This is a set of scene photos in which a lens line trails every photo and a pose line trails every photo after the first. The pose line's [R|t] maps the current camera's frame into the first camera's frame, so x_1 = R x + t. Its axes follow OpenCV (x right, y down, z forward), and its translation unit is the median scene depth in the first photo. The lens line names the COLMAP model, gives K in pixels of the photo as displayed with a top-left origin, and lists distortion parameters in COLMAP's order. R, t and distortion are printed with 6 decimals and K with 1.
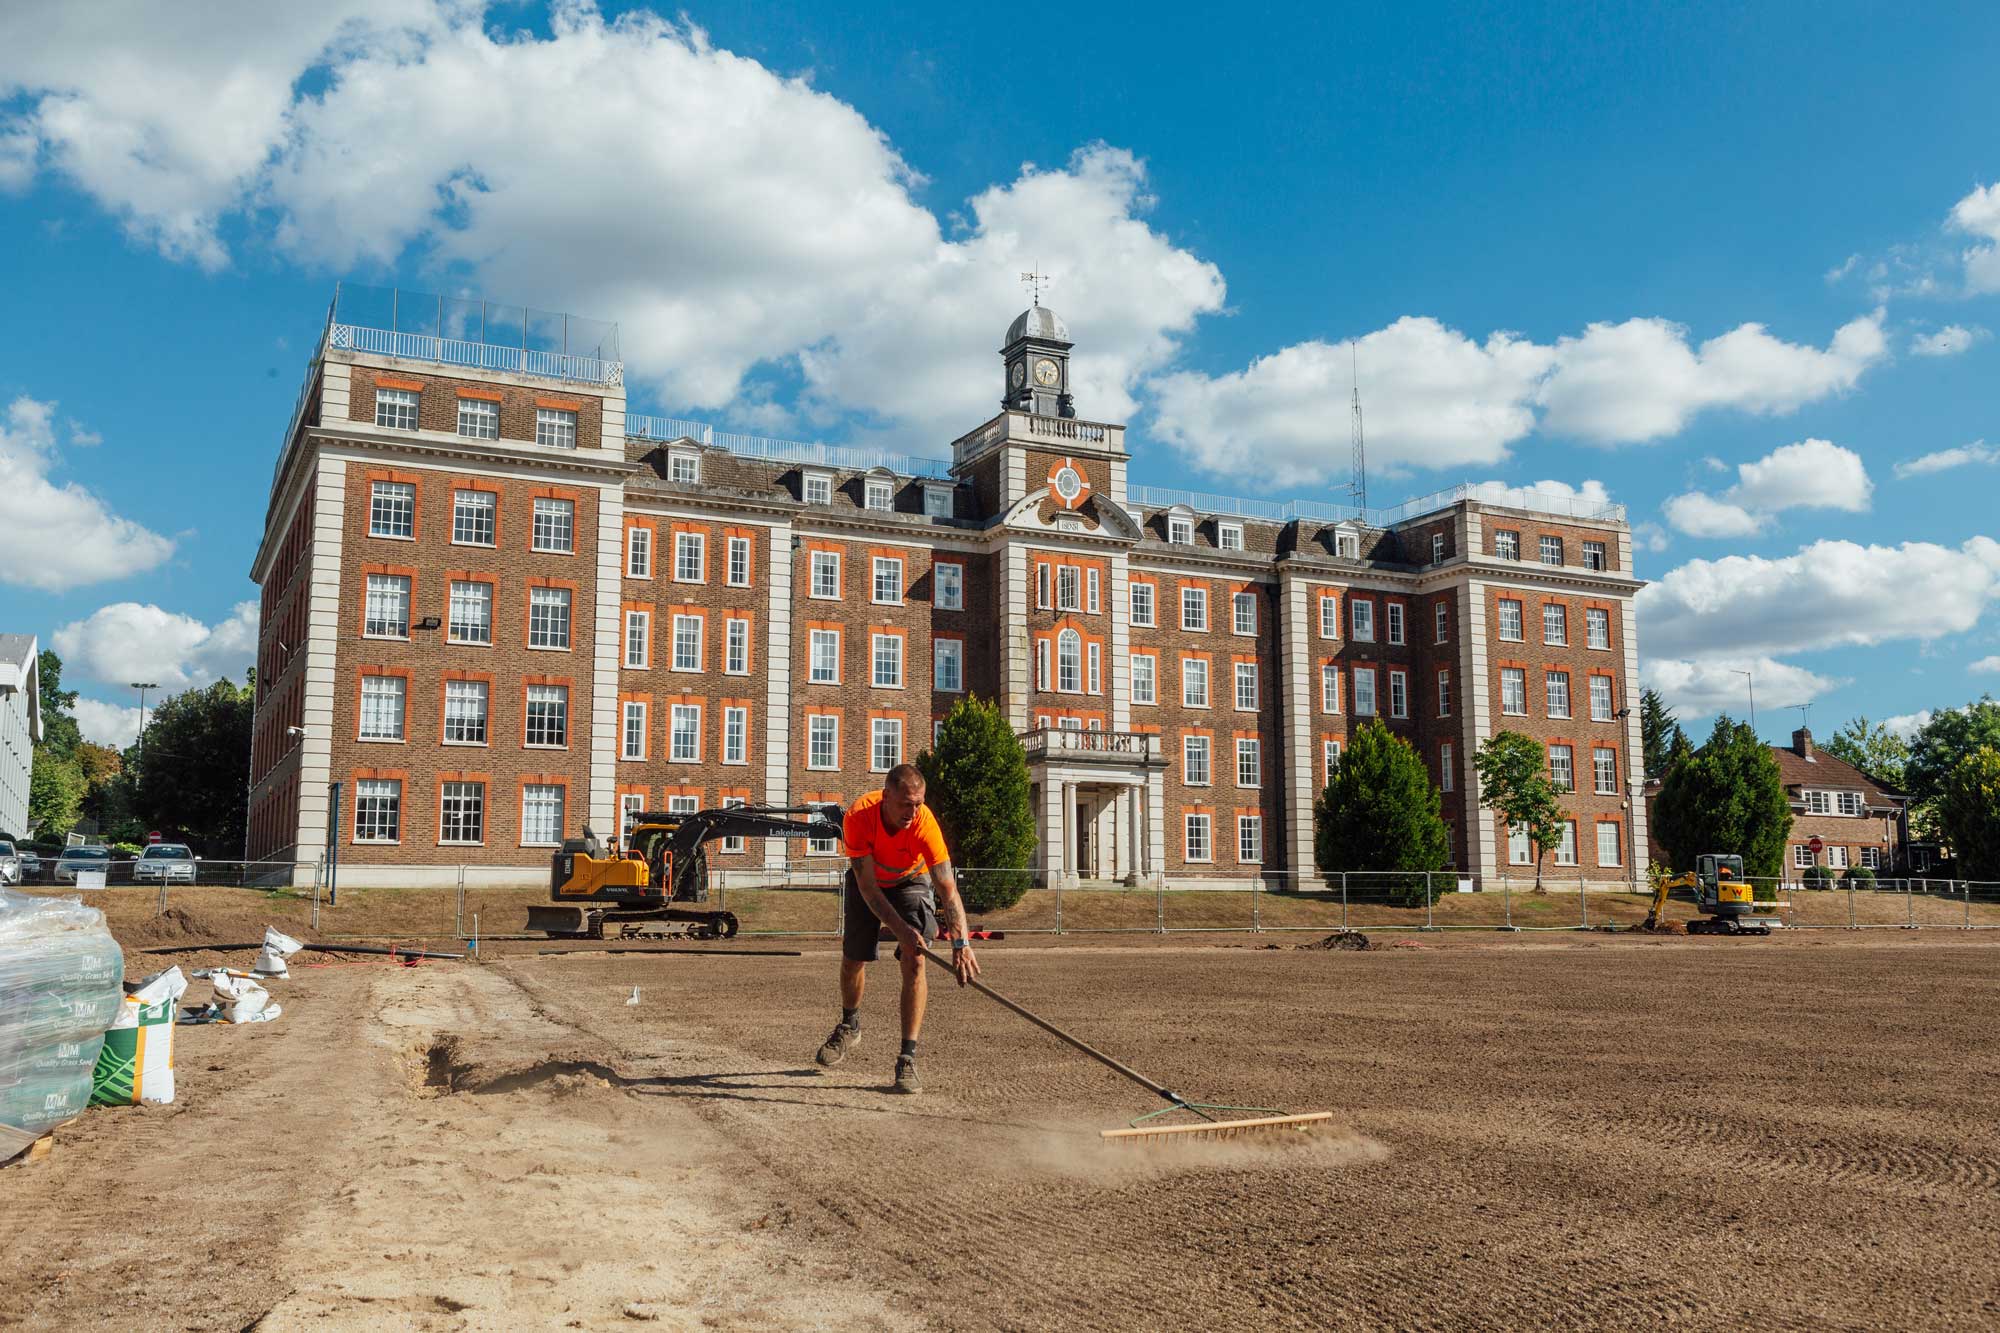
lens RADIAL K [[1756.6, 0, 1000.0], [0, 1756.6, 669.2], [0, 0, 1]] dist [0.019086, 0.002252]
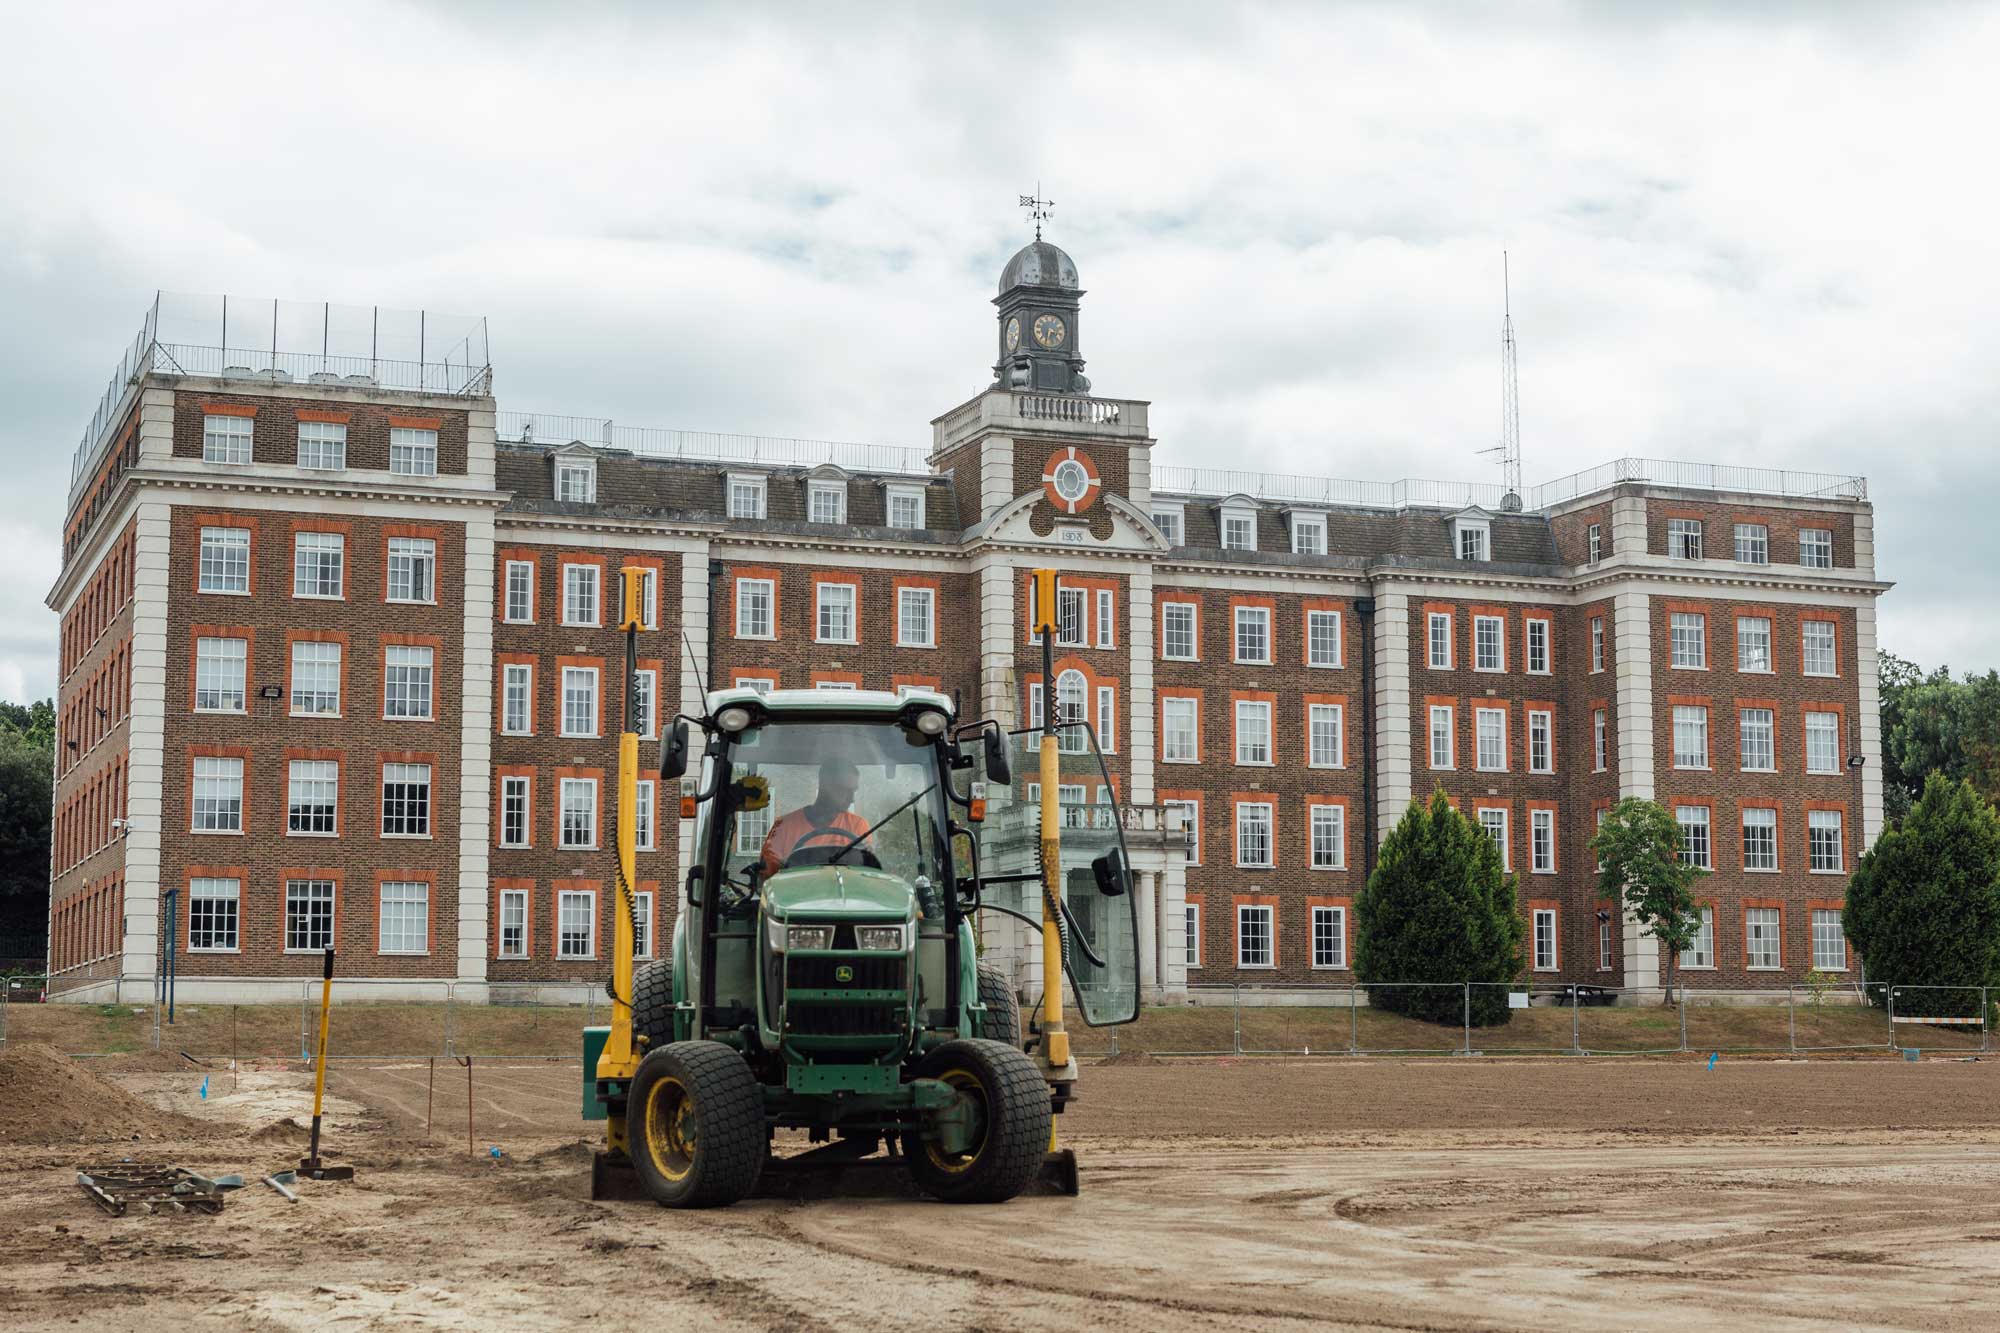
lens RADIAL K [[3143.8, 0, 988.9], [0, 3143.8, 658.9], [0, 0, 1]] dist [-0.007185, 0.000000]
pose [[0.995635, -0.012513, -0.092487, 0.136988], [0.013973, 0.999788, 0.015147, -0.051321], [0.092278, -0.016373, 0.995599, -0.402859]]
